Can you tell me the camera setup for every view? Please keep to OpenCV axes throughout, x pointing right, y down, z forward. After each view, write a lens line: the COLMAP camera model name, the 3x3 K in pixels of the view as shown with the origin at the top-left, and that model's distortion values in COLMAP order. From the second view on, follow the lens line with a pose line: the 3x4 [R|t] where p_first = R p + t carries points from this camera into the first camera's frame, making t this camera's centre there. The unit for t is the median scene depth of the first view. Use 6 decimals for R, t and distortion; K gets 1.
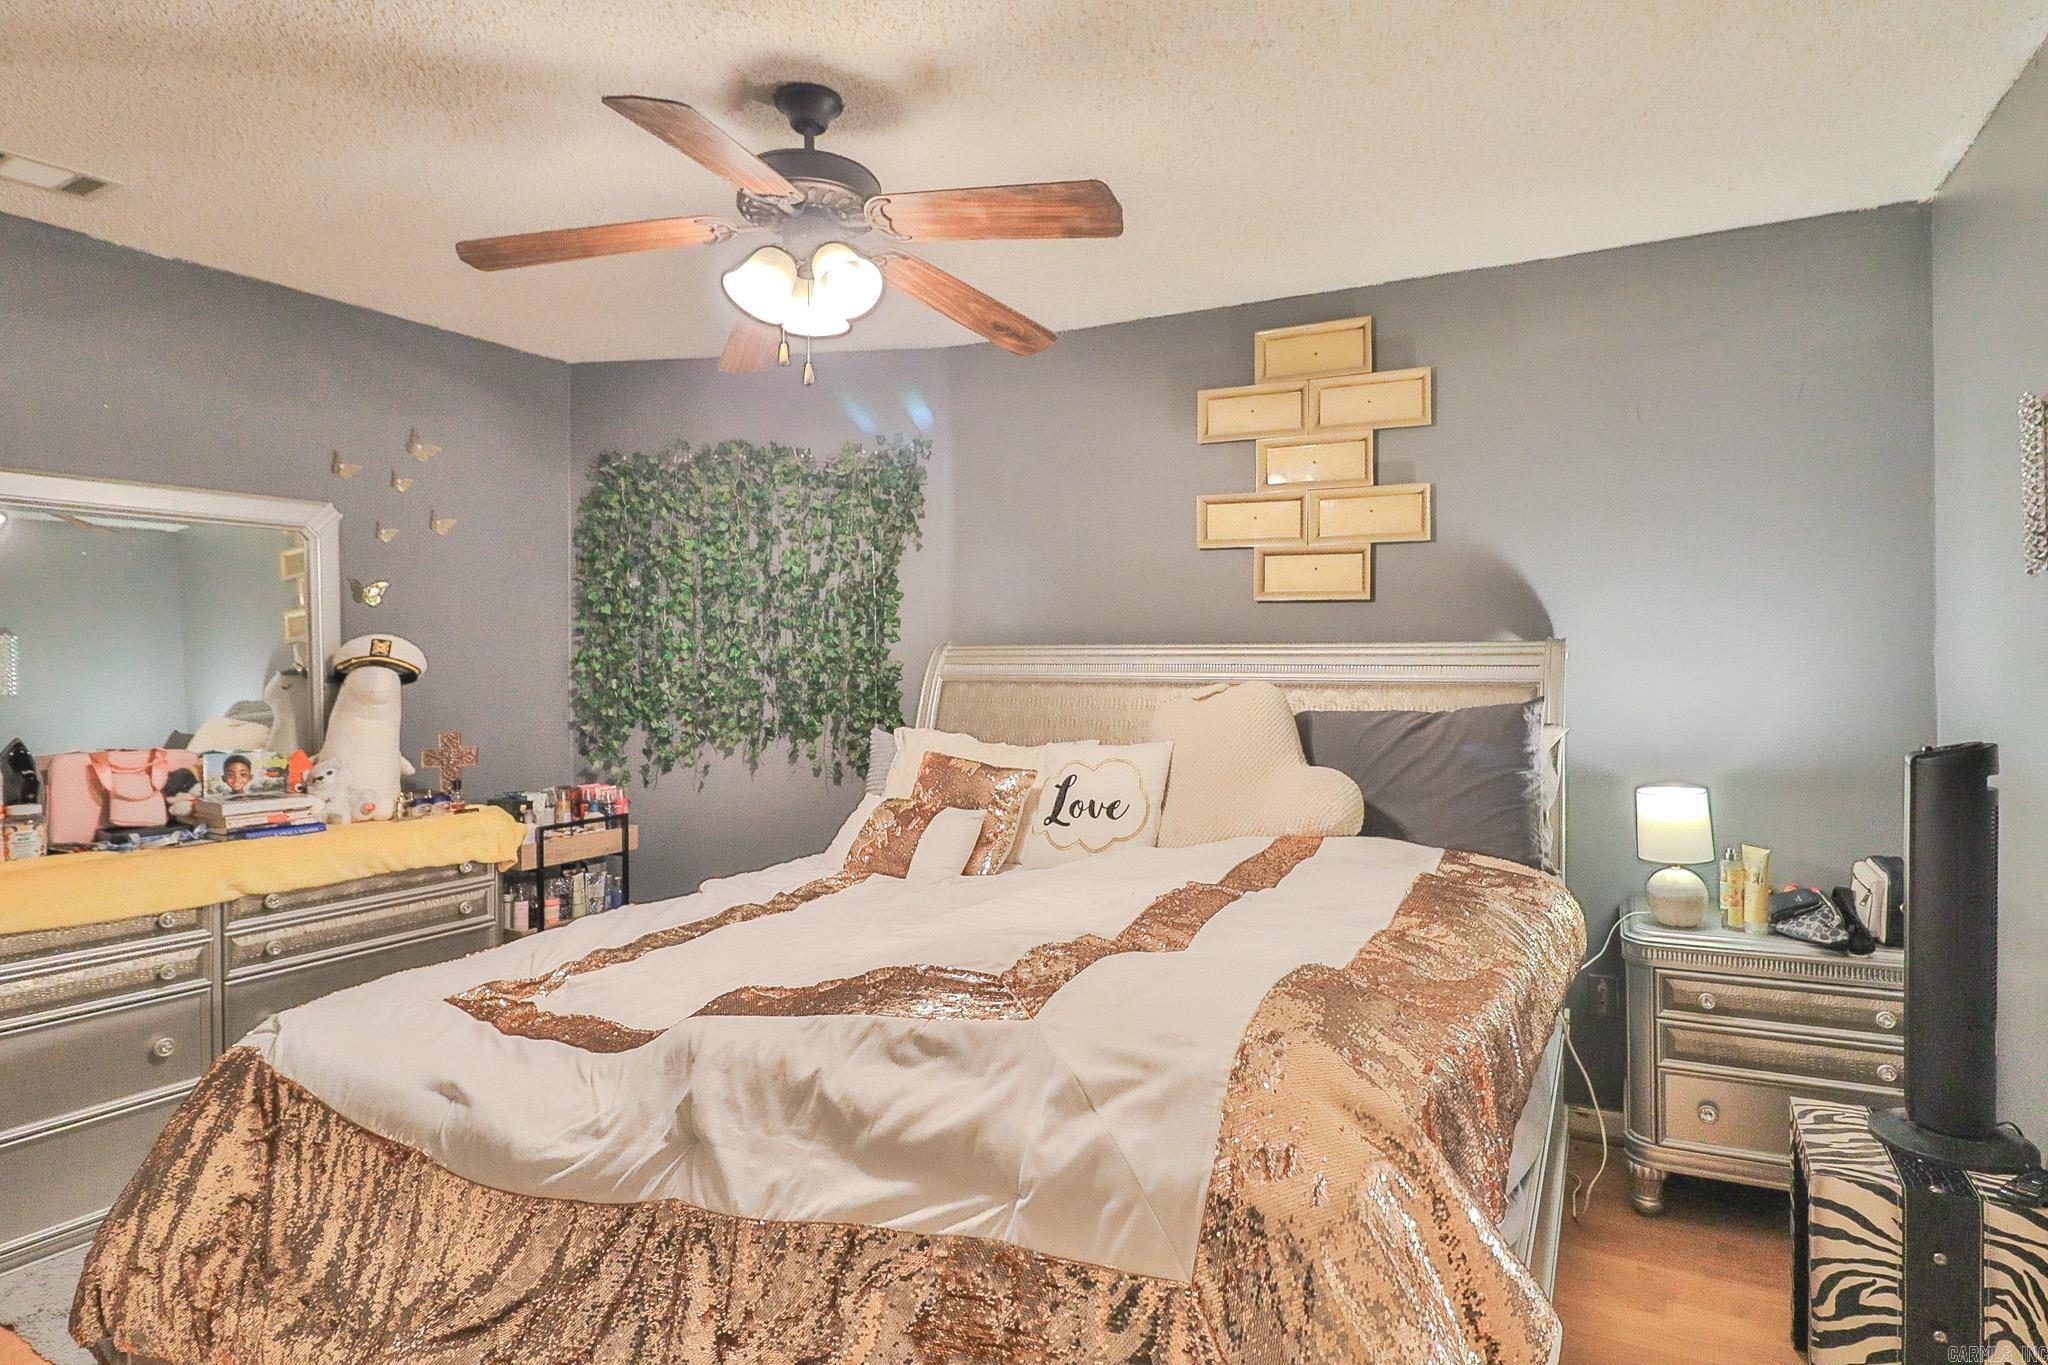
lens RADIAL K [[1067.4, 0, 1026.4], [0, 1067.4, 675.0], [0, 0, 1]] dist [-0.002605, -0.011687]
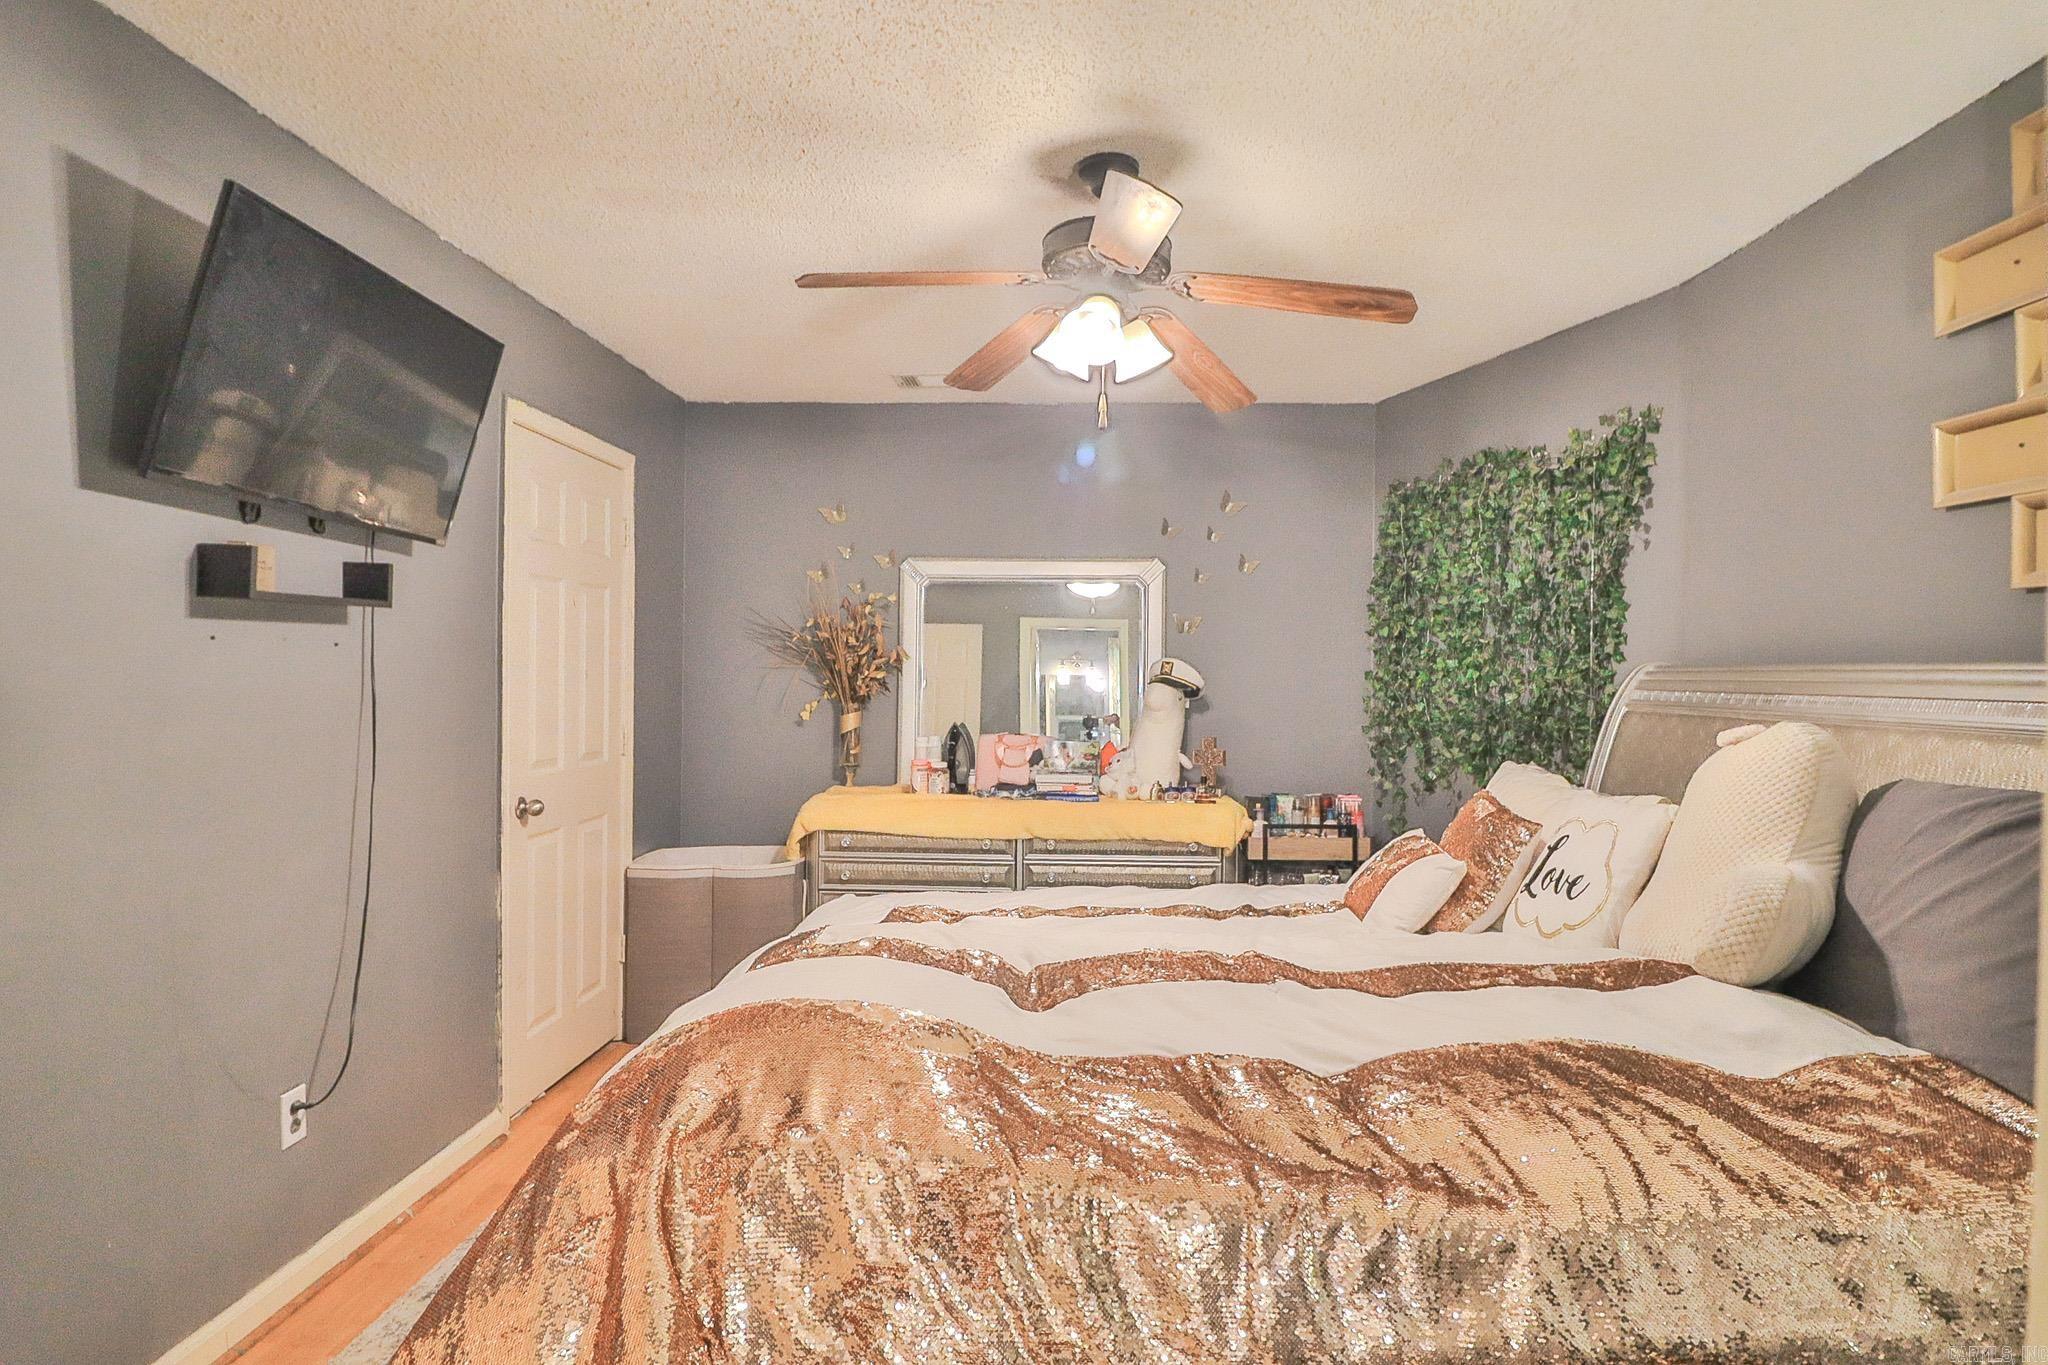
lens RADIAL K [[1051.3, 0, 1030.2], [0, 1051.3, 681.9], [0, 0, 1]] dist [-0.001195, -0.012347]
pose [[0.468852, 0.012749, -0.883185, 0.445501], [-0.020992, 0.999774, 0.003289, -0.009760], [0.883027, 0.016998, 0.469014, 0.253231]]
